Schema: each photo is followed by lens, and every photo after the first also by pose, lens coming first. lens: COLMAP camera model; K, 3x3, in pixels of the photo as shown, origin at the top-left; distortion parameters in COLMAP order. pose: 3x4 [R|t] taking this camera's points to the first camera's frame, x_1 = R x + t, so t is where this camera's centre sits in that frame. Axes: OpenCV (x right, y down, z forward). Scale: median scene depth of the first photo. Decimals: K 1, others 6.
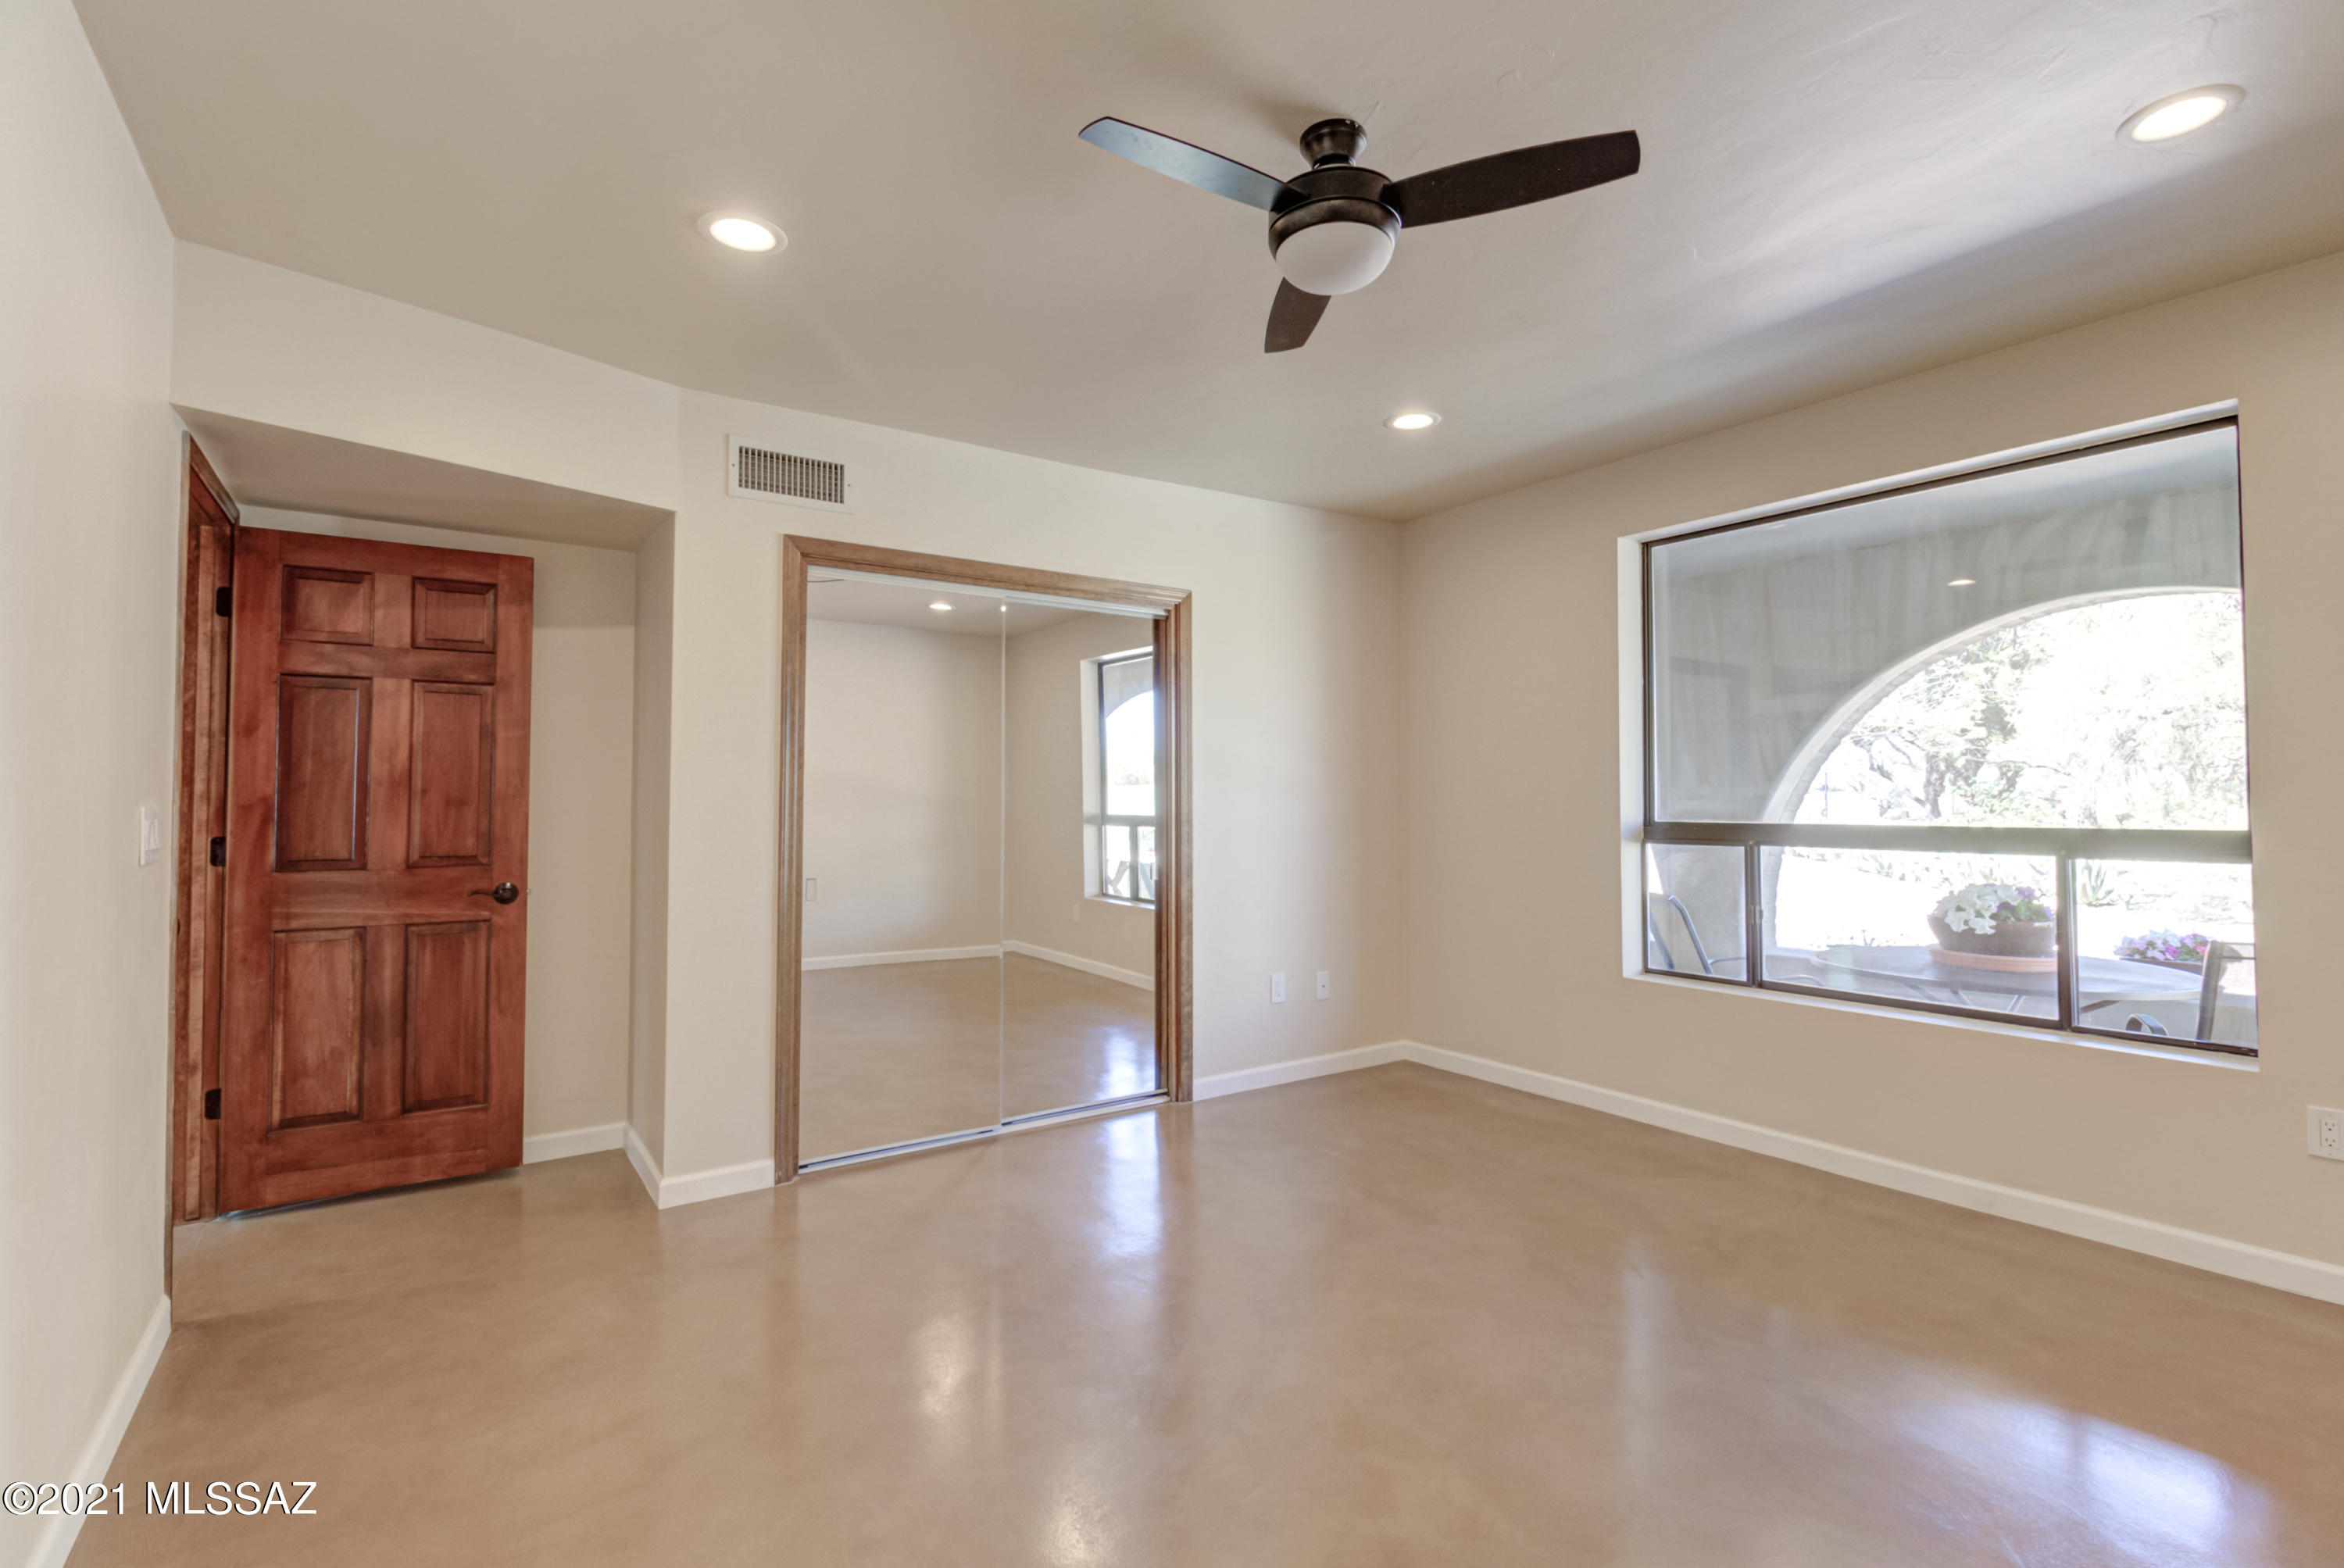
lens RADIAL K [[1077.0, 0, 1175.0], [0, 1077.0, 781.0], [0, 0, 1]] dist [-0.012063, 0.000252]
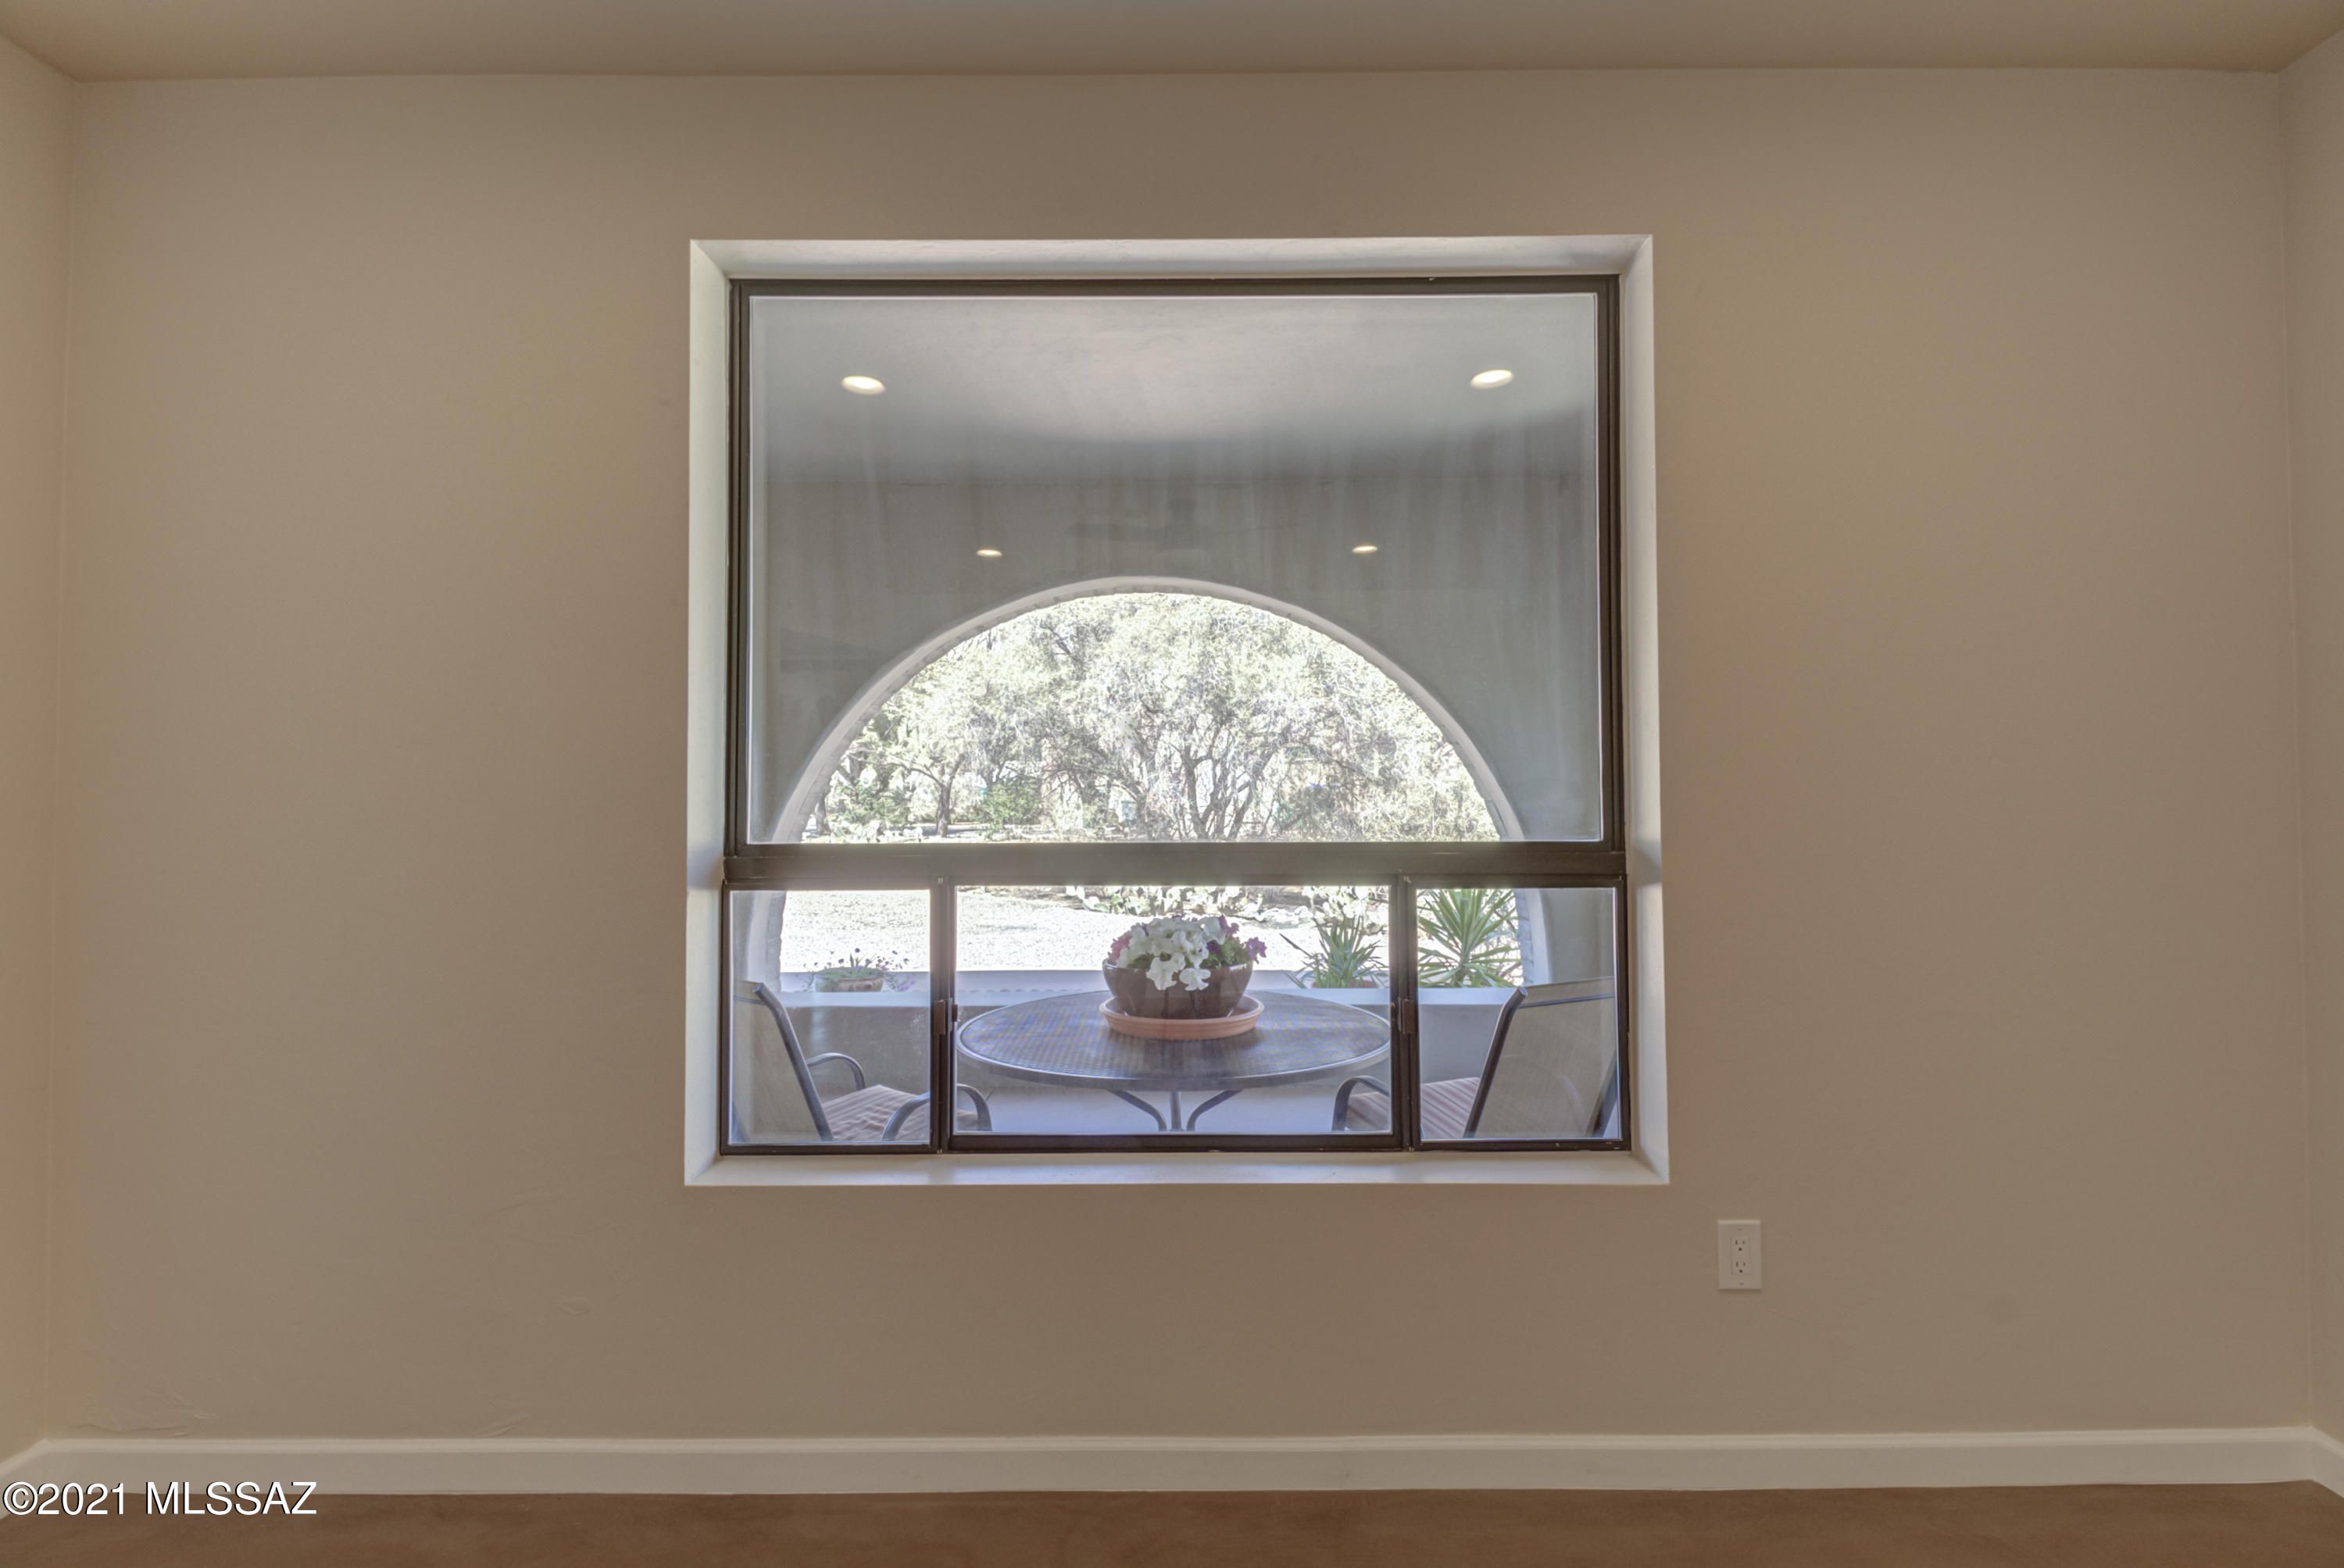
lens RADIAL K [[1077.0, 0, 1175.6], [0, 1077.0, 763.0], [0, 0, 1]] dist [-0.012063, 0.000252]
pose [[0.576075, 0.025862, 0.816987, 0.163480], [-0.013389, 0.999664, -0.022203, 0.009740], [-0.817287, 0.001852, 0.576228, 0.580459]]
